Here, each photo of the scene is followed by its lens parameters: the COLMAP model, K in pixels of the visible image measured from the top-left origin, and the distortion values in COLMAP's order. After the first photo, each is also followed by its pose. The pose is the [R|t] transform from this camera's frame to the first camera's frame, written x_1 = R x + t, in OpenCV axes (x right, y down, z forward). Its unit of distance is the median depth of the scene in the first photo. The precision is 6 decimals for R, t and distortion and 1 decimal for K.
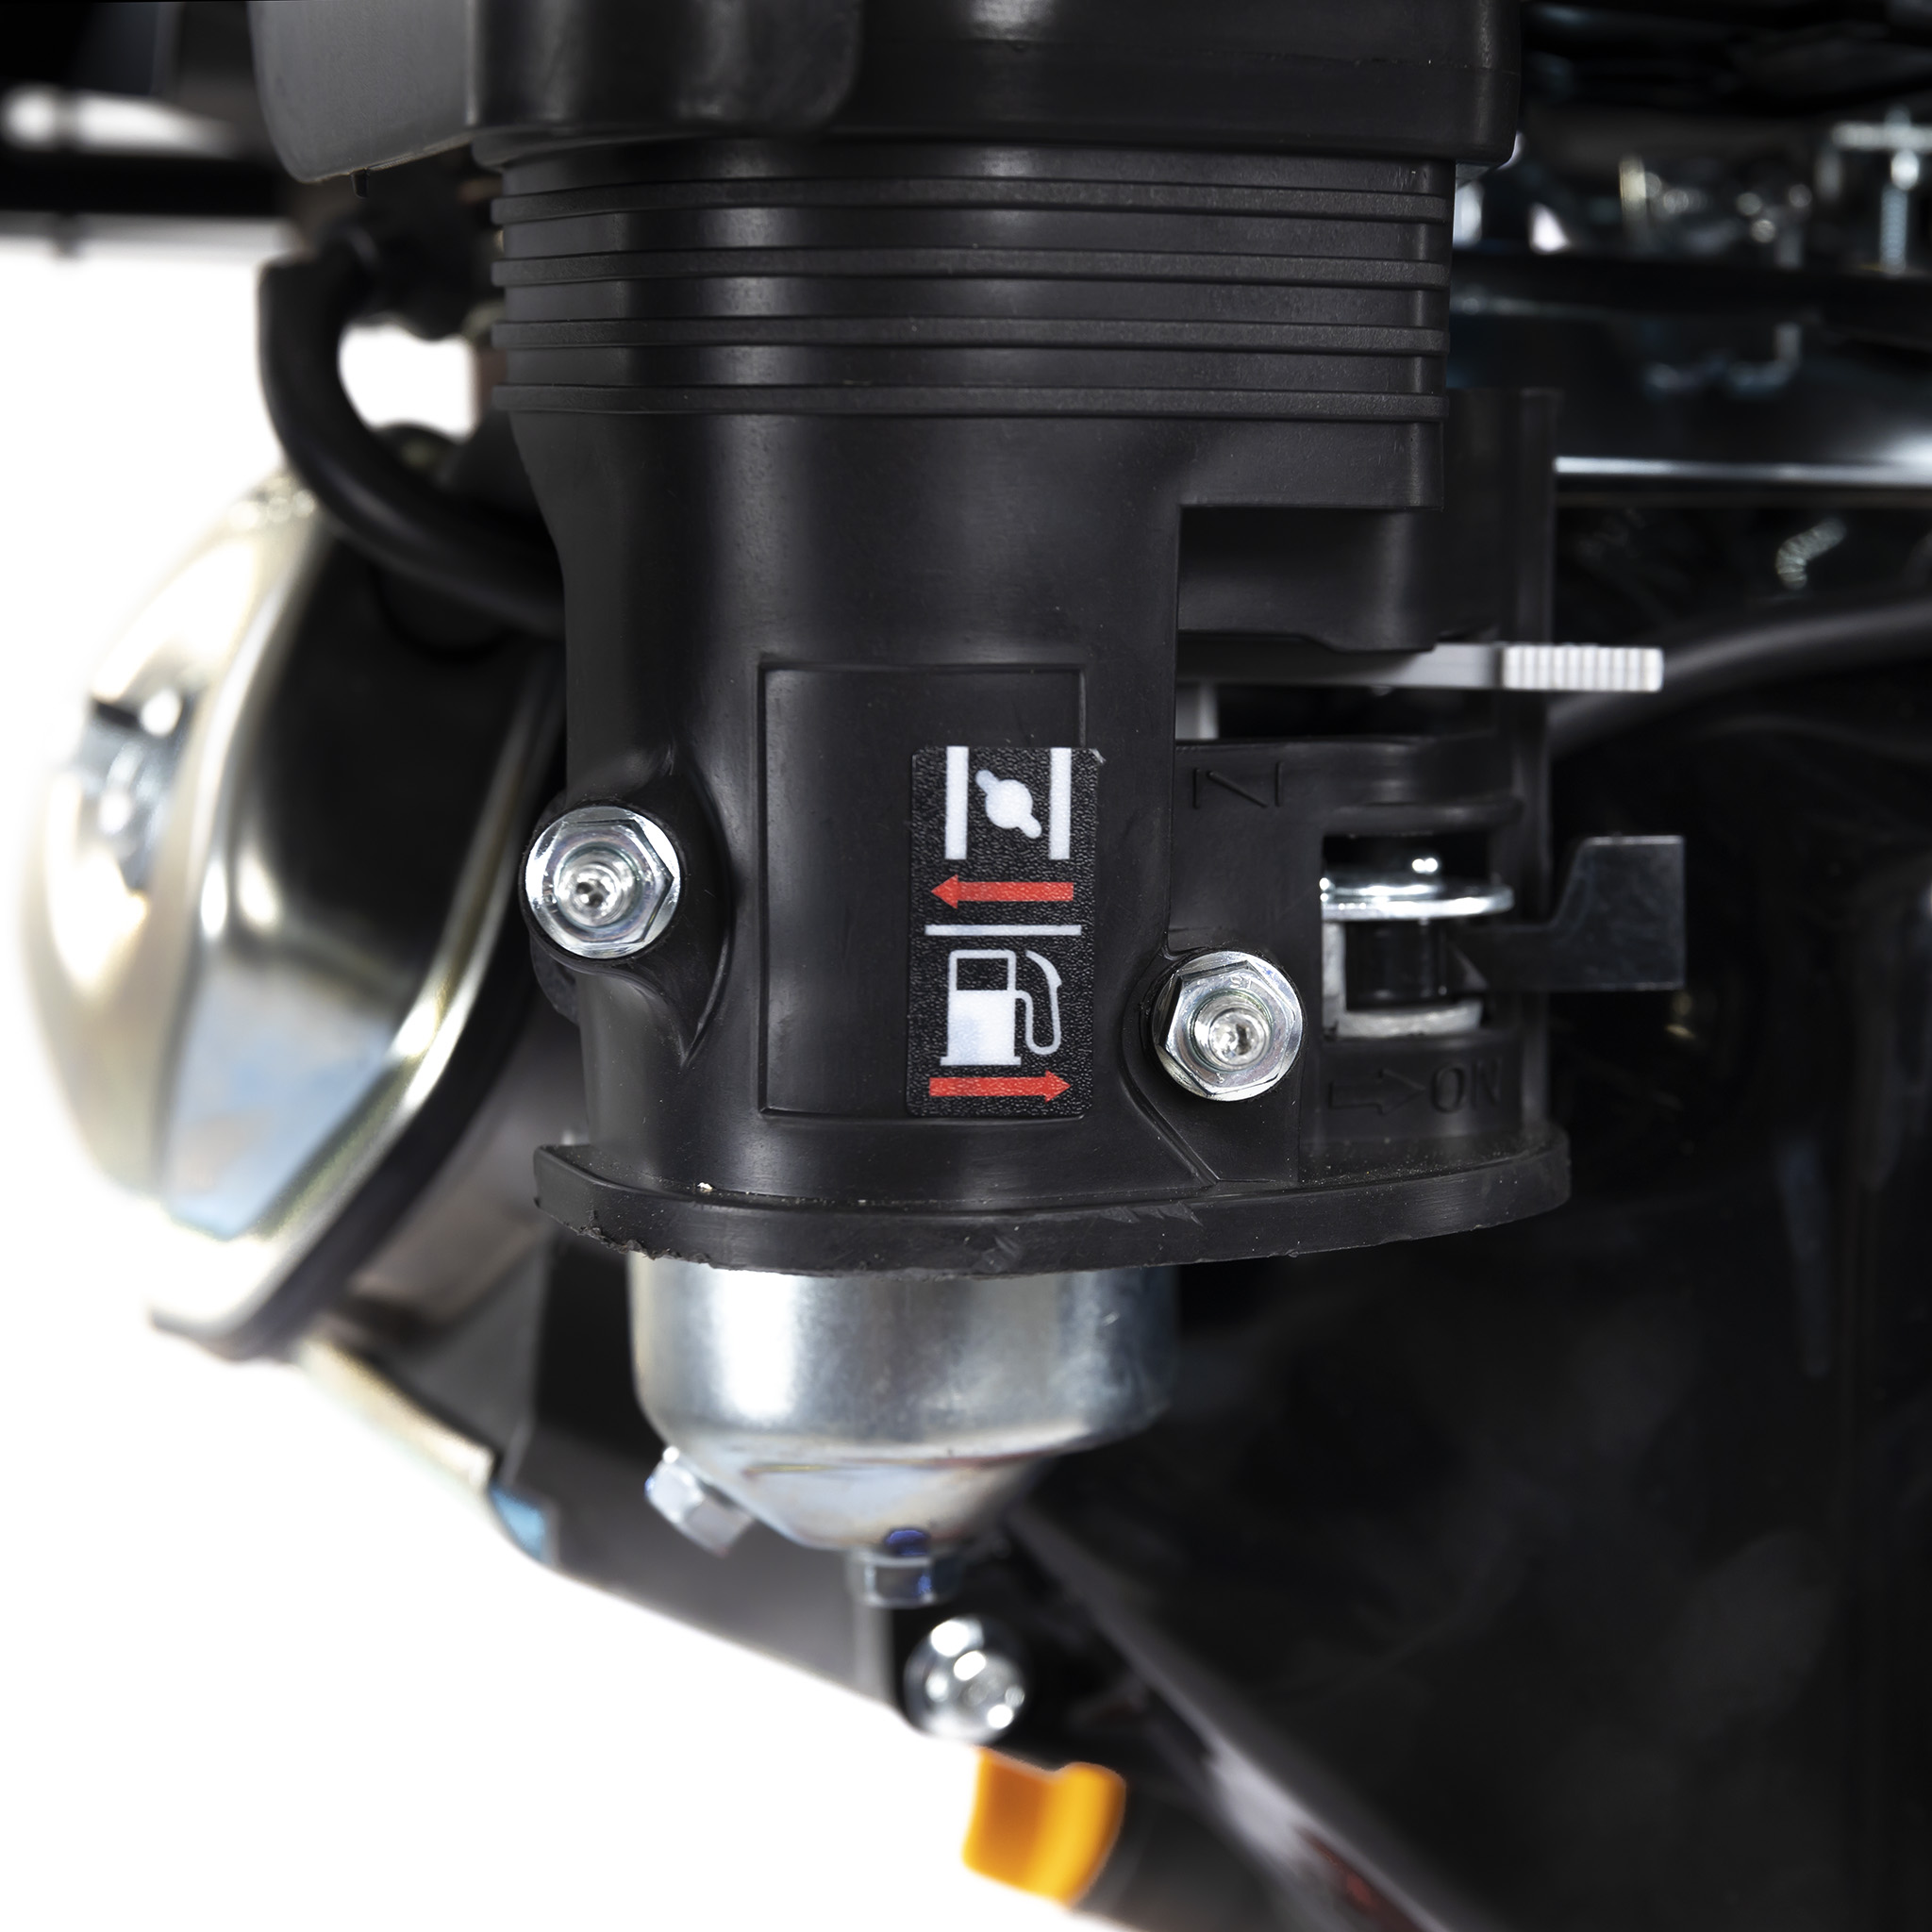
lens RADIAL K [[5450.2, 0, 966.0], [0, 5450.2, 966.0], [0, 0, 1]] dist [0.109313, 0.941917]
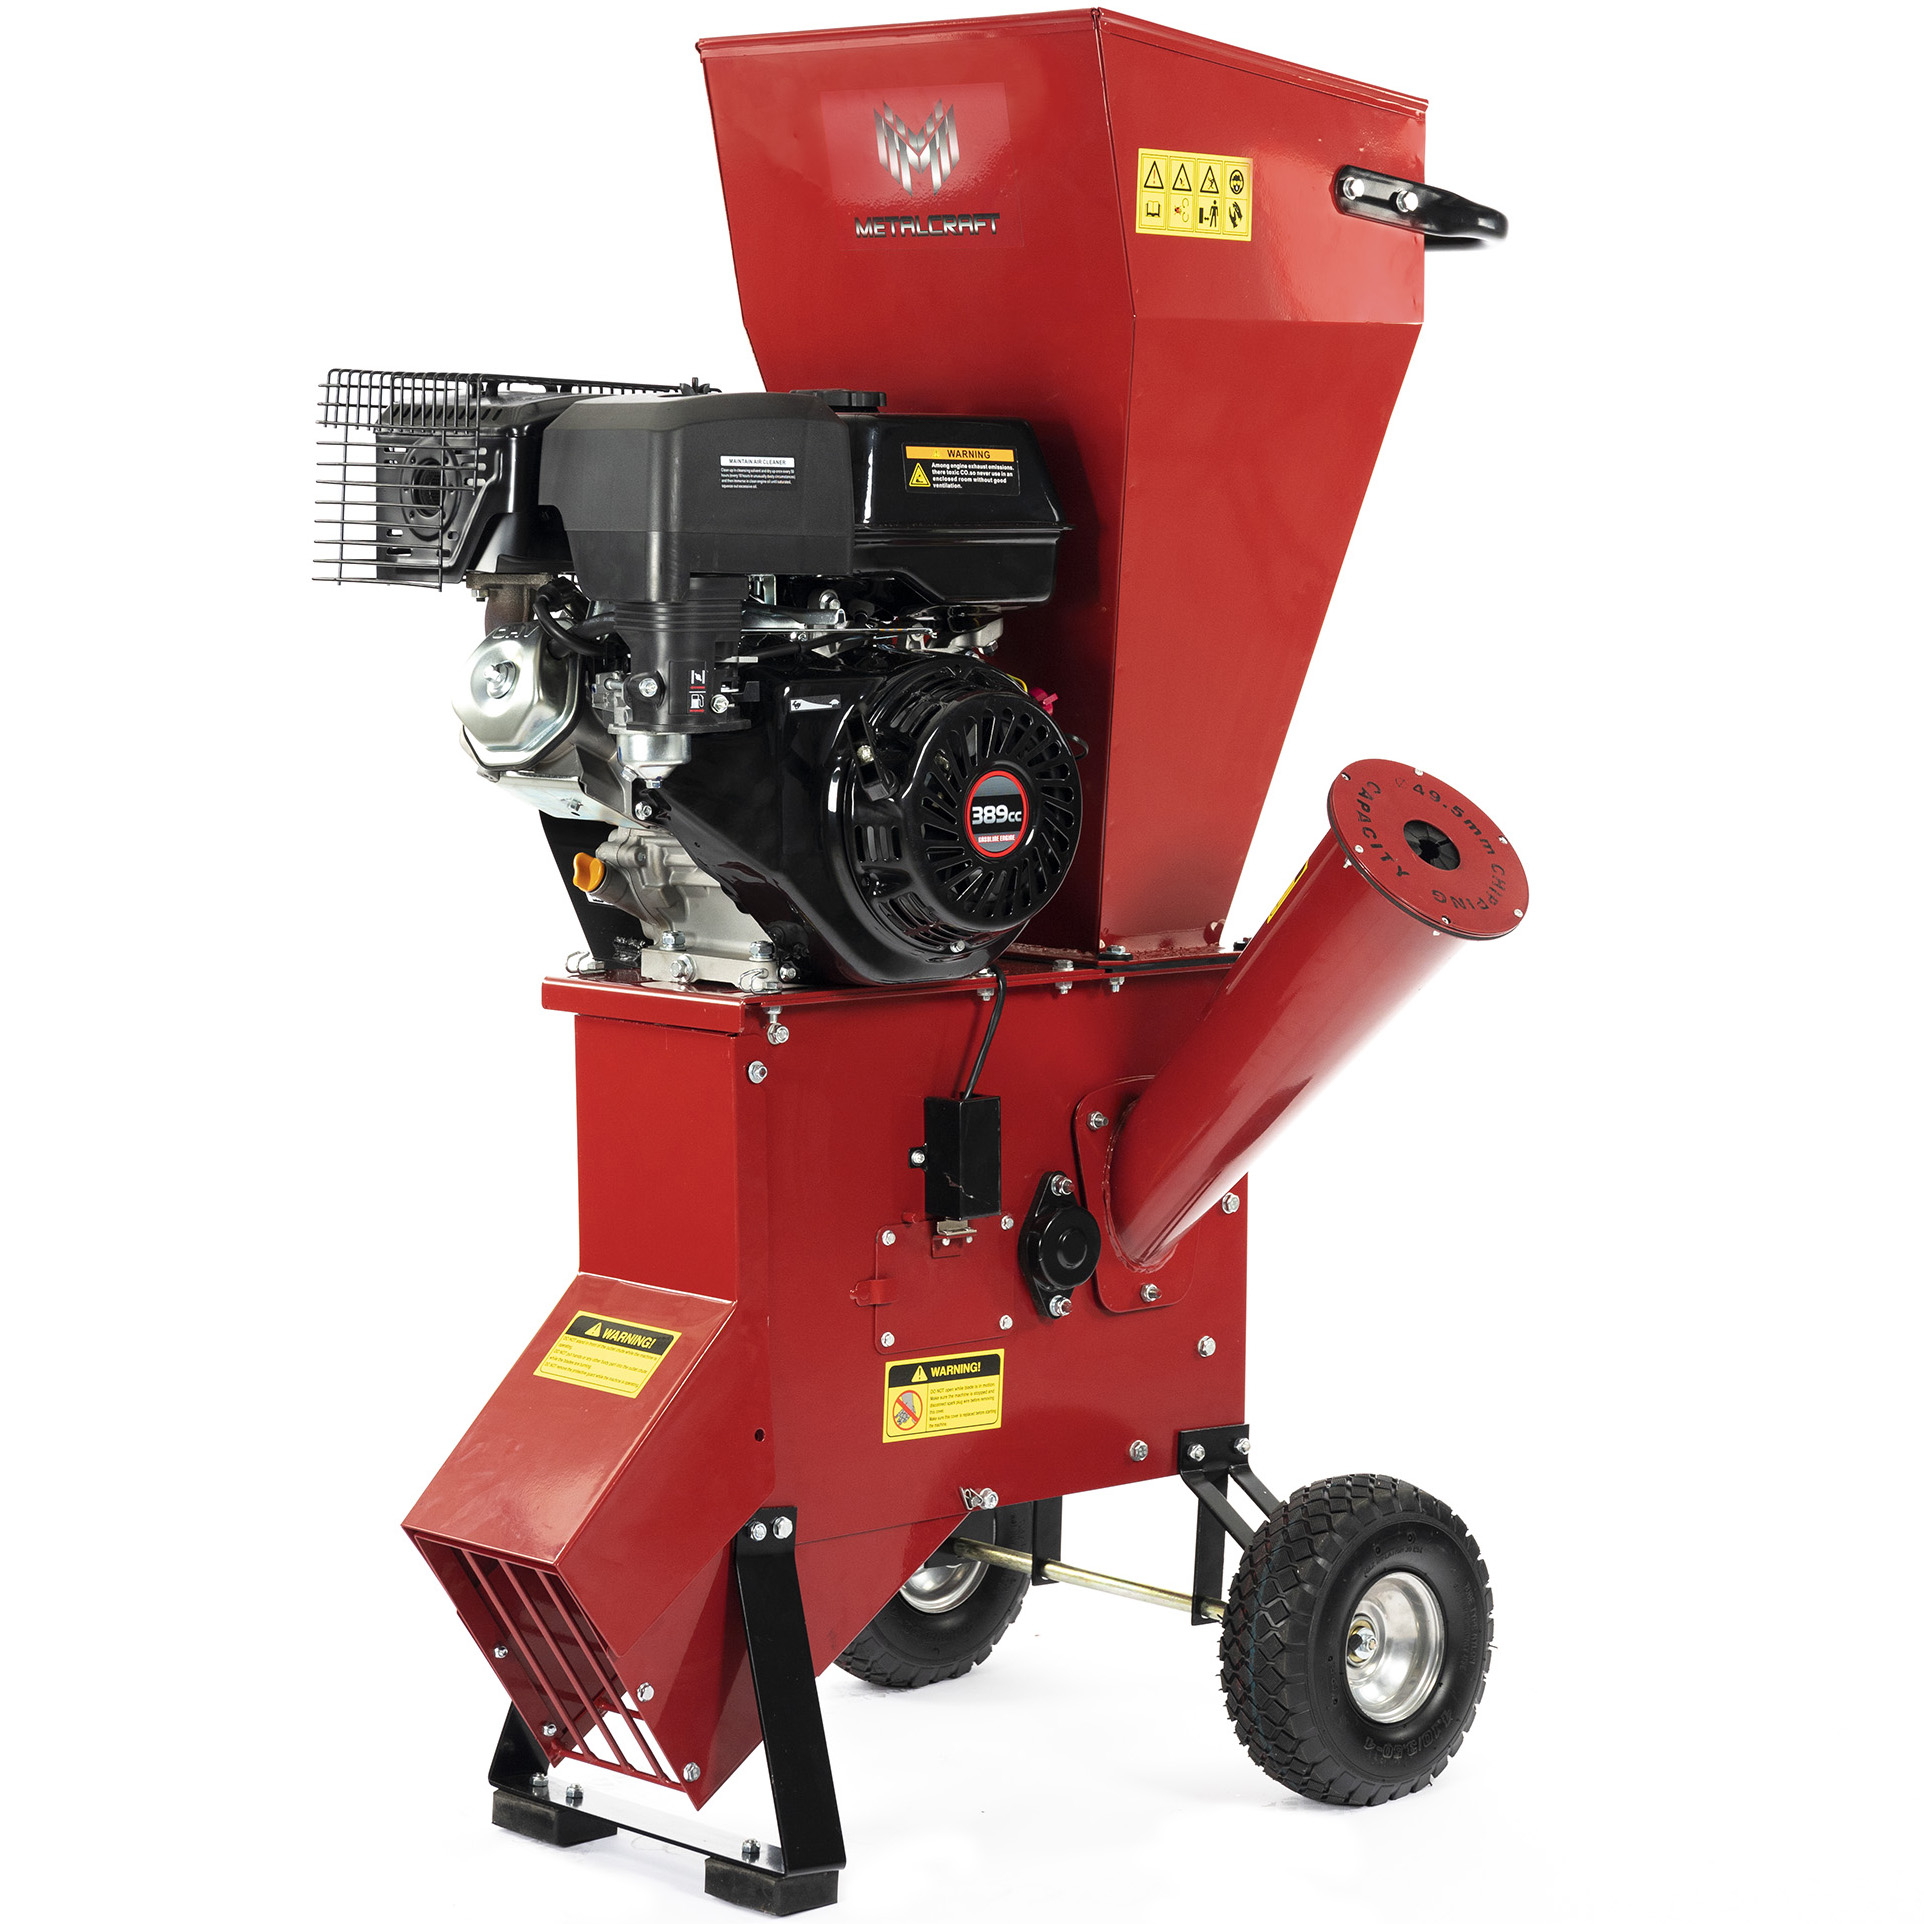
lens RADIAL K [[5451.0, 0, 962.0], [0, 5451.0, 962.0], [0, 0, 1]] dist [0.032376, 0.055464]
pose [[0.959254, -0.030360, 0.280909, -1.870499], [0.025782, 0.999468, 0.019977, 0.239500], [-0.281366, -0.011921, 0.959526, -6.843671]]
